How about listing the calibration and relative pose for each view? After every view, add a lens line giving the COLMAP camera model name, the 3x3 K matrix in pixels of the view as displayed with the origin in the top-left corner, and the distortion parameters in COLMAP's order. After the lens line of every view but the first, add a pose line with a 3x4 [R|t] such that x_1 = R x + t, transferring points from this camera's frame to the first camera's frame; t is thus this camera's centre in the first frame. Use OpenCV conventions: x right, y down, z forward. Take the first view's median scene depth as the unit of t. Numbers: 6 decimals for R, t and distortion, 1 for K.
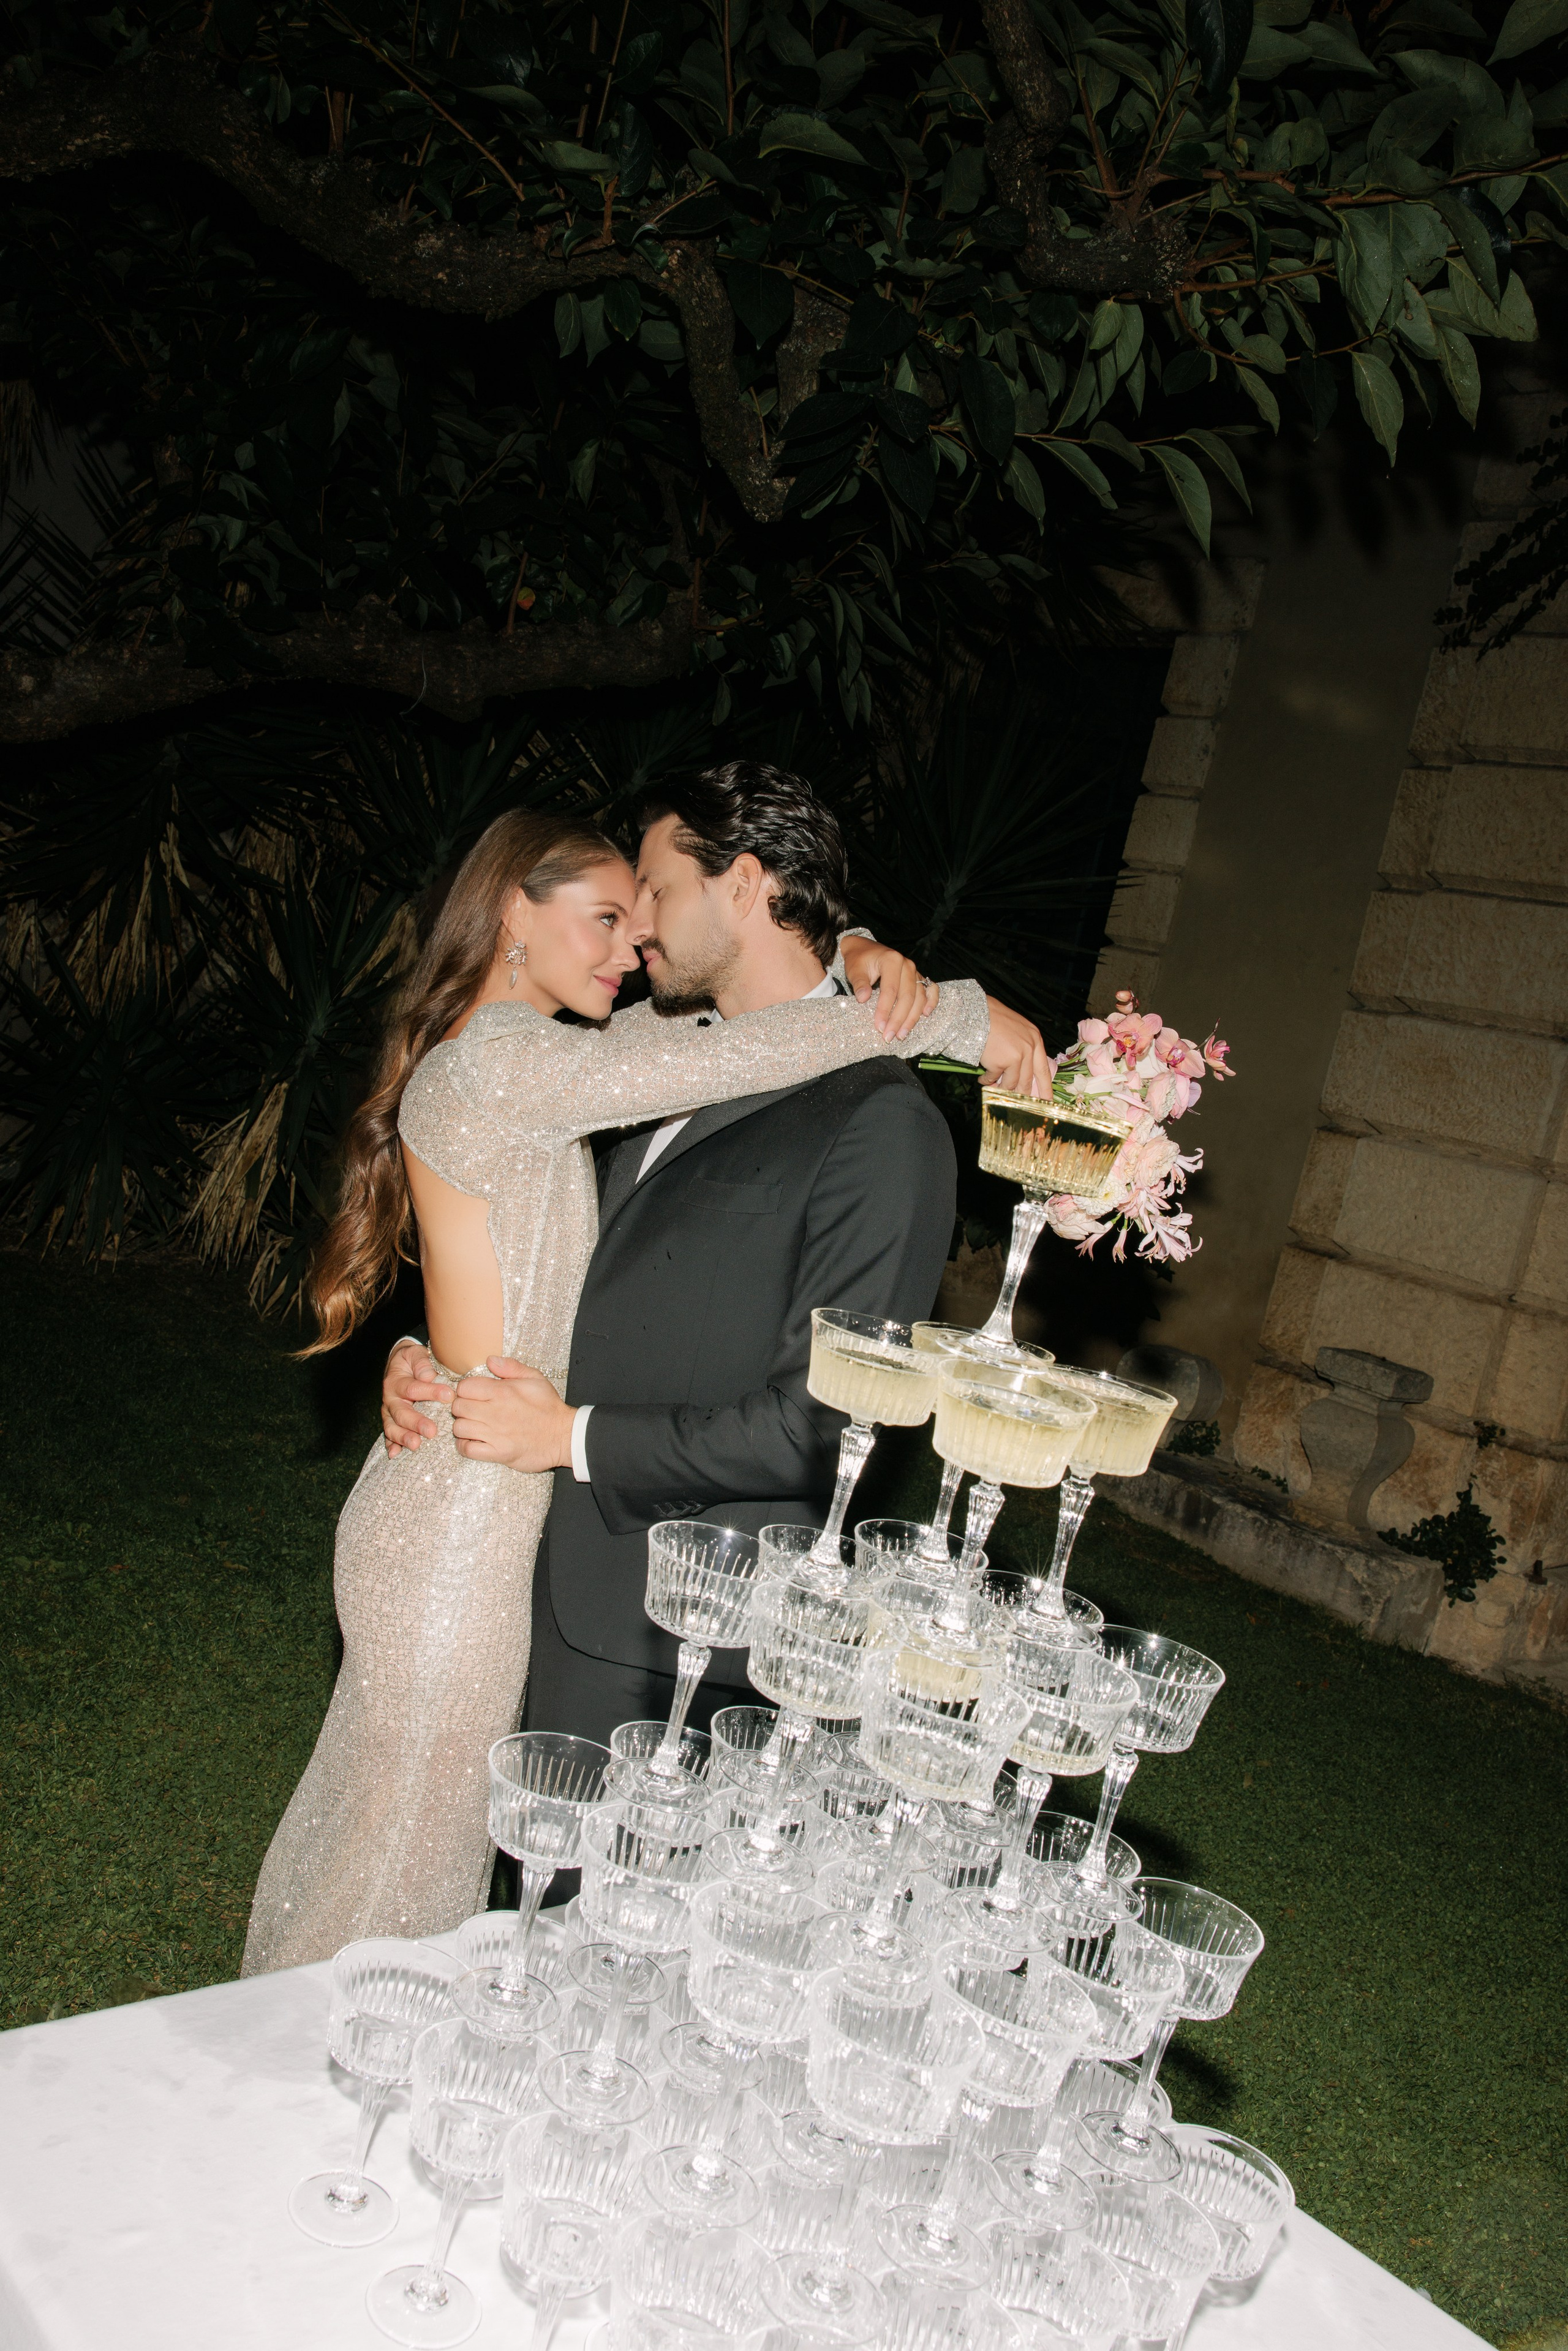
lens RADIAL K [[1535.8, 0, 784.0], [0, 1535.8, 1175.5], [0, 0, 1]] dist [-0.007265, -0.001219]
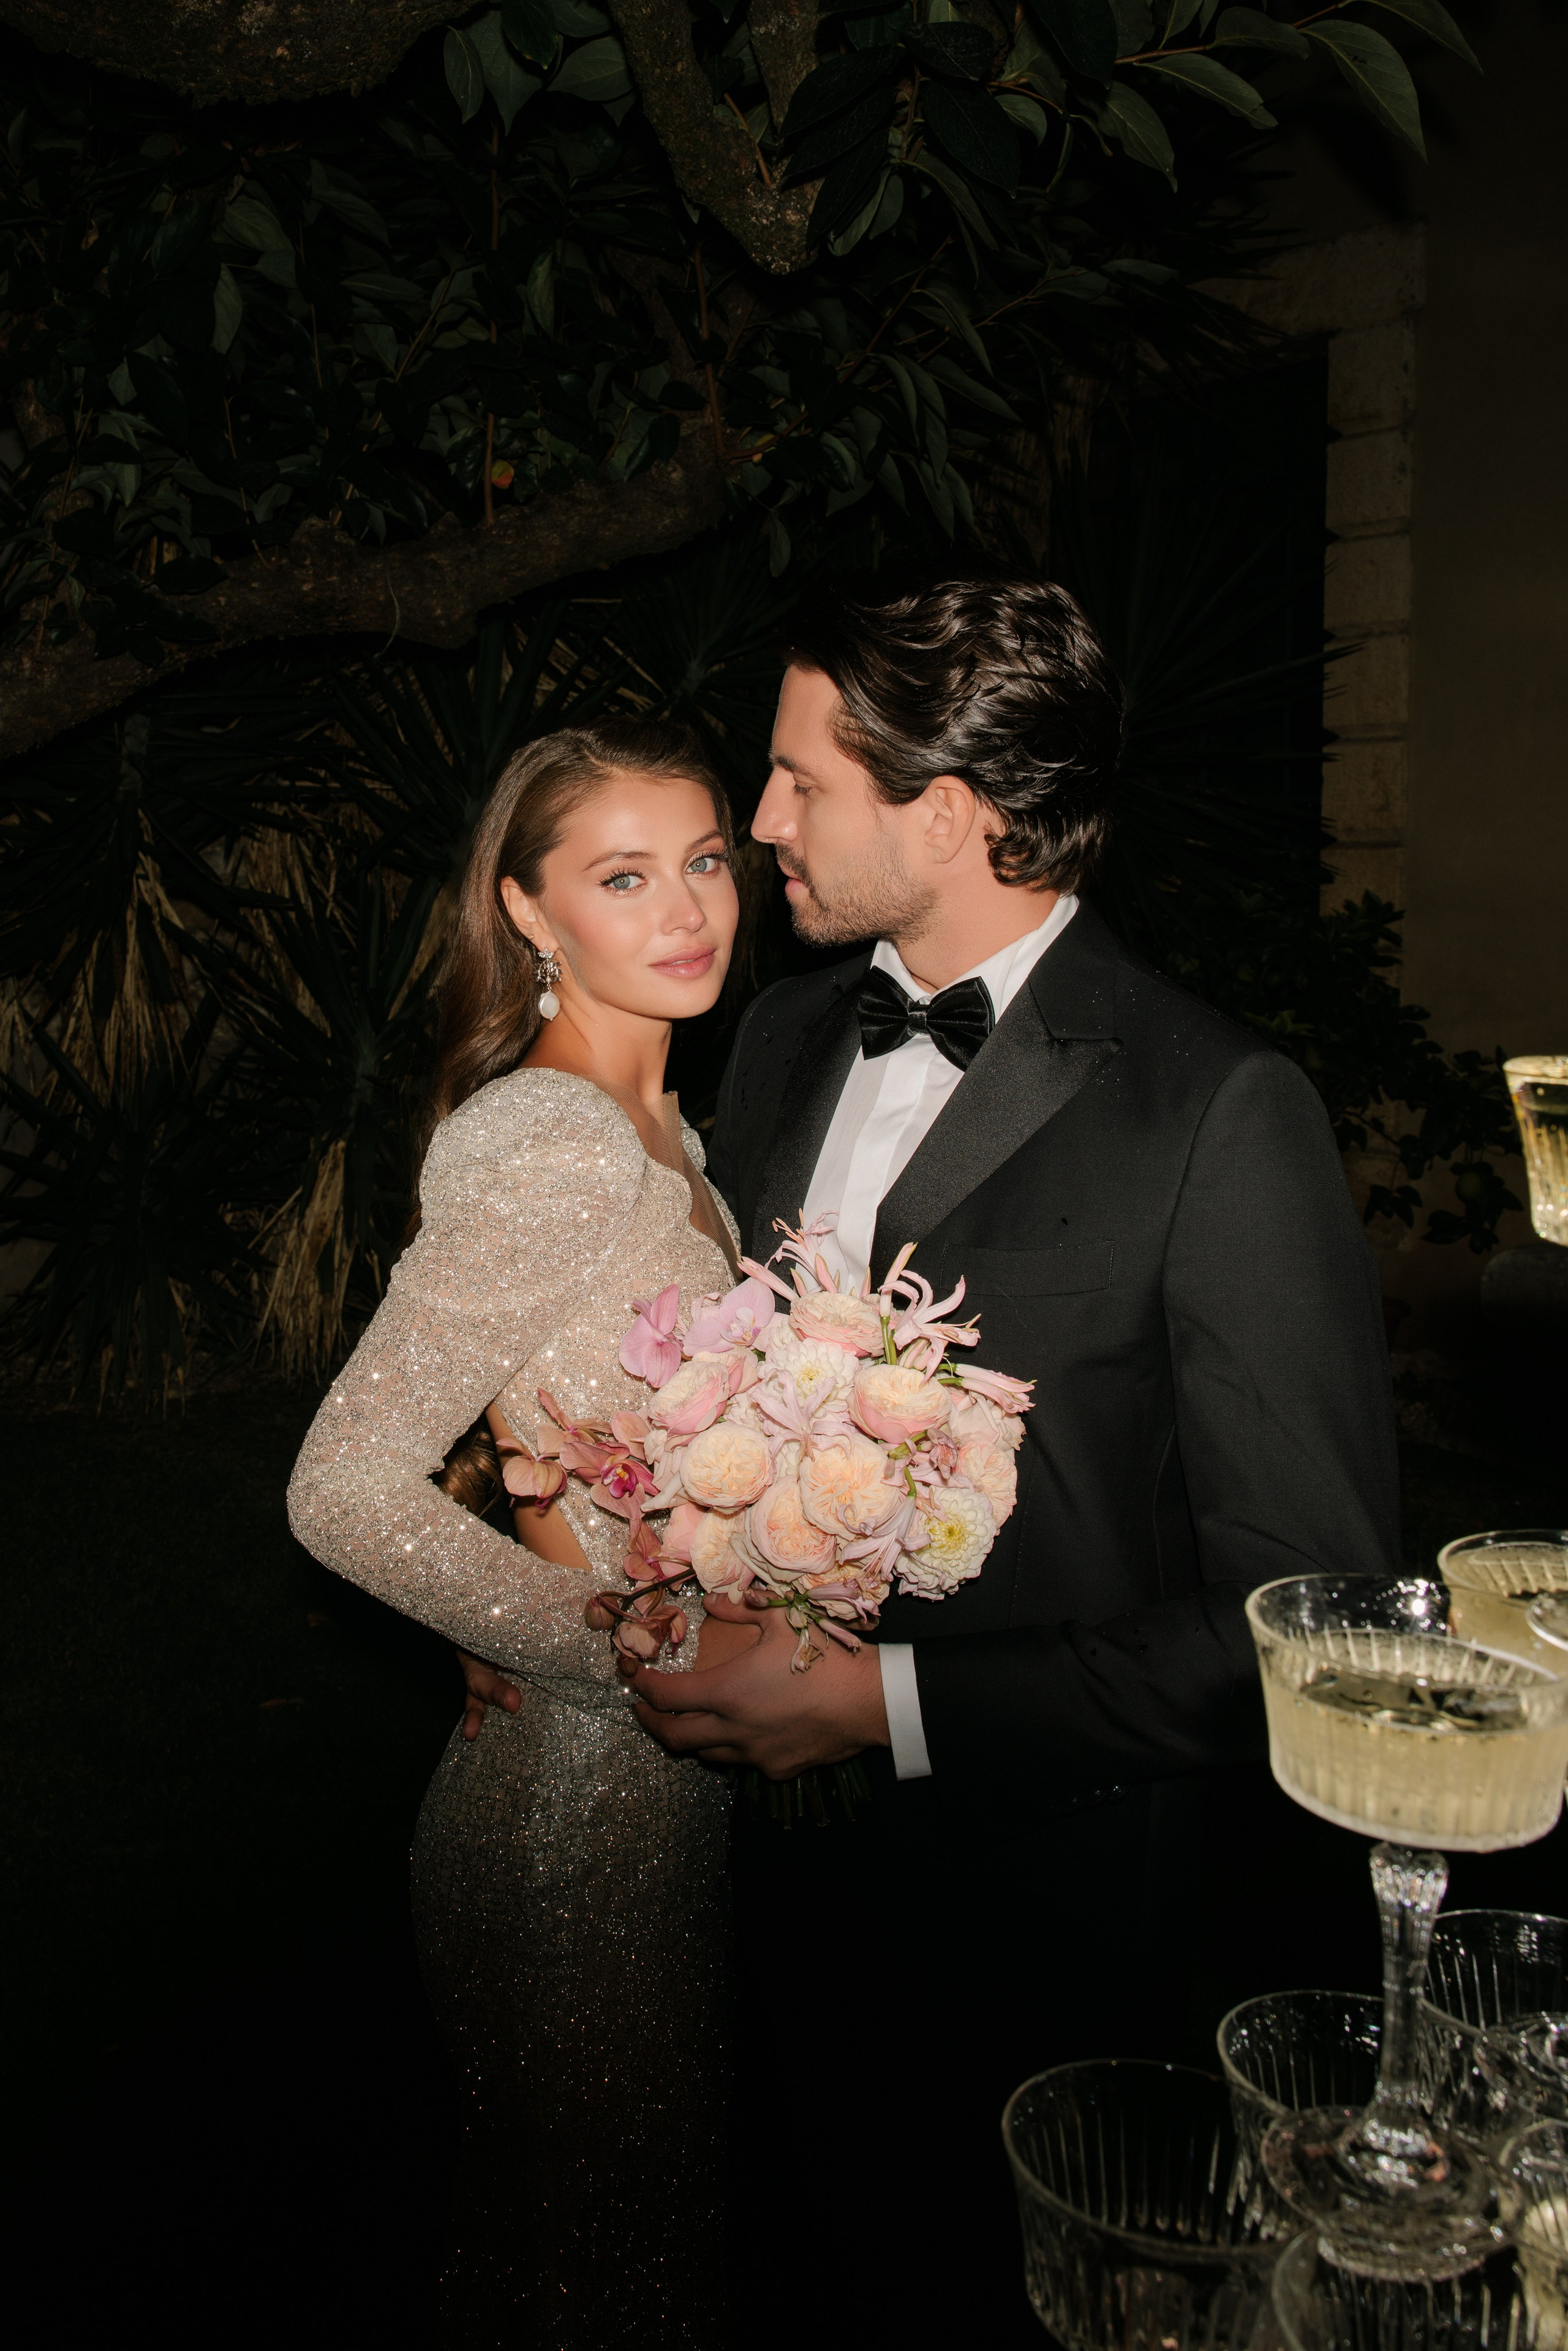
lens RADIAL K [[3848.8, 0, 784.0], [0, 3848.8, 1175.5], [0, 0, 1]] dist [-0.010406, -0.101079]
pose [[0.972767, -0.214031, -0.088962, 0.066783], [0.206173, 0.974384, -0.089823, 0.171852], [0.105908, 0.069035, 0.991977, -0.891574]]
